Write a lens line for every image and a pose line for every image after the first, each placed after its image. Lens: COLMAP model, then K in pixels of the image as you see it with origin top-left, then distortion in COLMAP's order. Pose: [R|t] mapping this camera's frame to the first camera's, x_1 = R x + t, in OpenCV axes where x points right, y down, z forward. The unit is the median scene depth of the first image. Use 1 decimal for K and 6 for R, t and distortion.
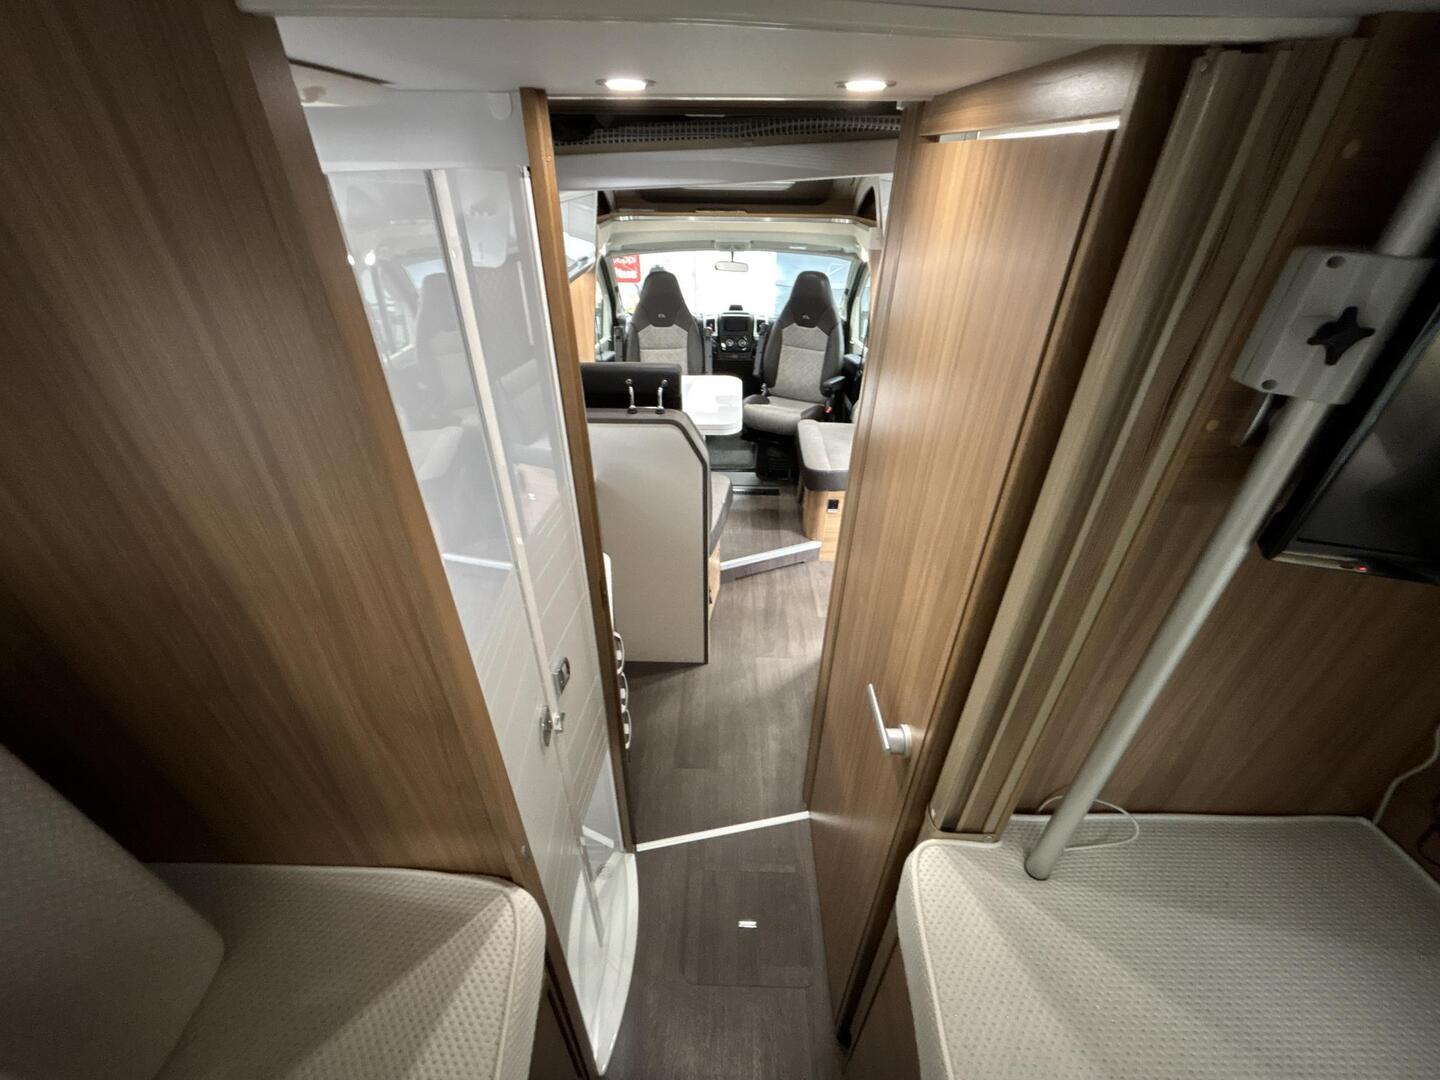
lens RADIAL K [[590.9, 0, 717.2], [0, 590.9, 550.5], [0, 0, 1]] dist [0.010737, 0.000074]
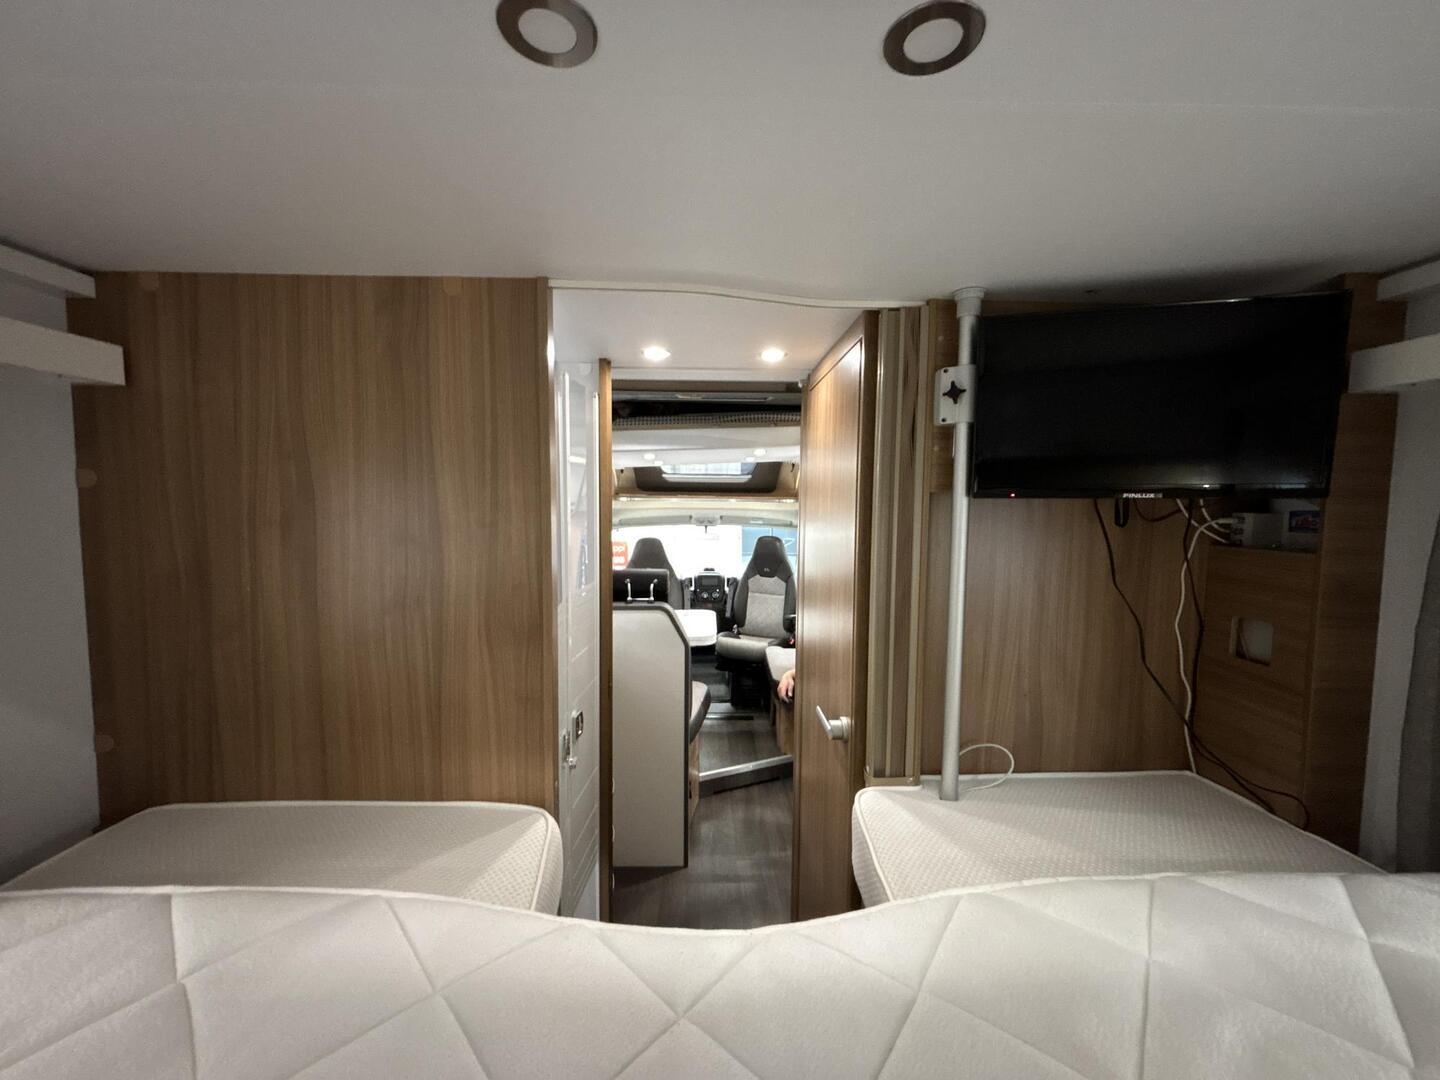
lens RADIAL K [[590.9, 0, 714.6], [0, 590.9, 545.5], [0, 0, 1]] dist [0.010737, 0.000074]
pose [[0.999225, -0.004153, 0.039131, -0.005996], [0.022712, 0.872937, -0.487305, 0.159253], [-0.032135, 0.487816, 0.872355, -0.093280]]
